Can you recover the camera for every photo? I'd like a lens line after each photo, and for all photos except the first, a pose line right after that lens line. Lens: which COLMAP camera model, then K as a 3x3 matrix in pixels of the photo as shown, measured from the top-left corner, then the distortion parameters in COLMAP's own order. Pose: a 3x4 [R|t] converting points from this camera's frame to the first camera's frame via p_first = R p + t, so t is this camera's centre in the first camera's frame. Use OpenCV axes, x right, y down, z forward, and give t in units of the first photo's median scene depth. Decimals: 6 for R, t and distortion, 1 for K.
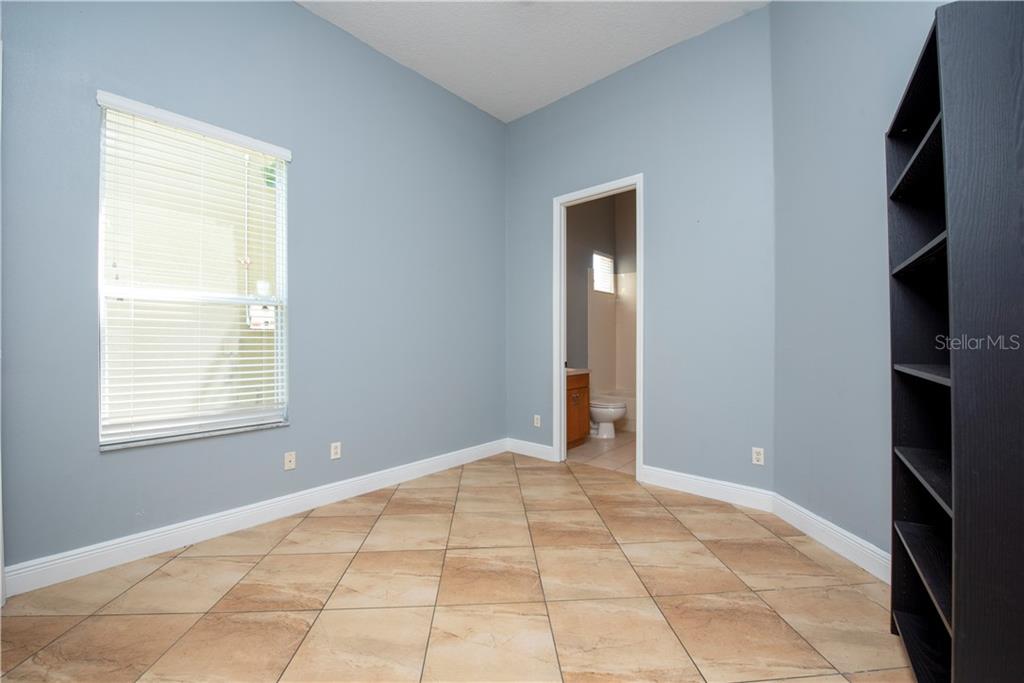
lens RADIAL K [[412.8, 0, 509.7], [0, 412.8, 343.1], [0, 0, 1]] dist [-0.002280, -0.000244]
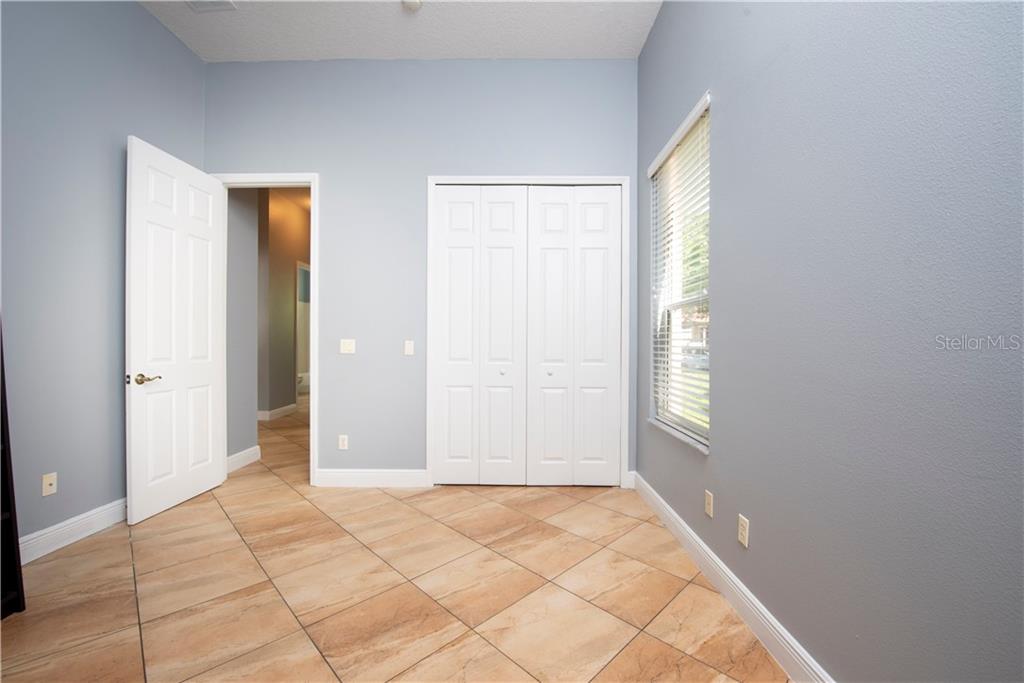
lens RADIAL K [[412.8, 0, 510.7], [0, 412.8, 342.0], [0, 0, 1]] dist [-0.002280, -0.000244]
pose [[-0.756301, -0.000286, -0.654224, 0.286585], [0.003886, 0.999980, -0.004929, -0.003032], [0.654212, -0.006271, -0.756285, 1.693401]]
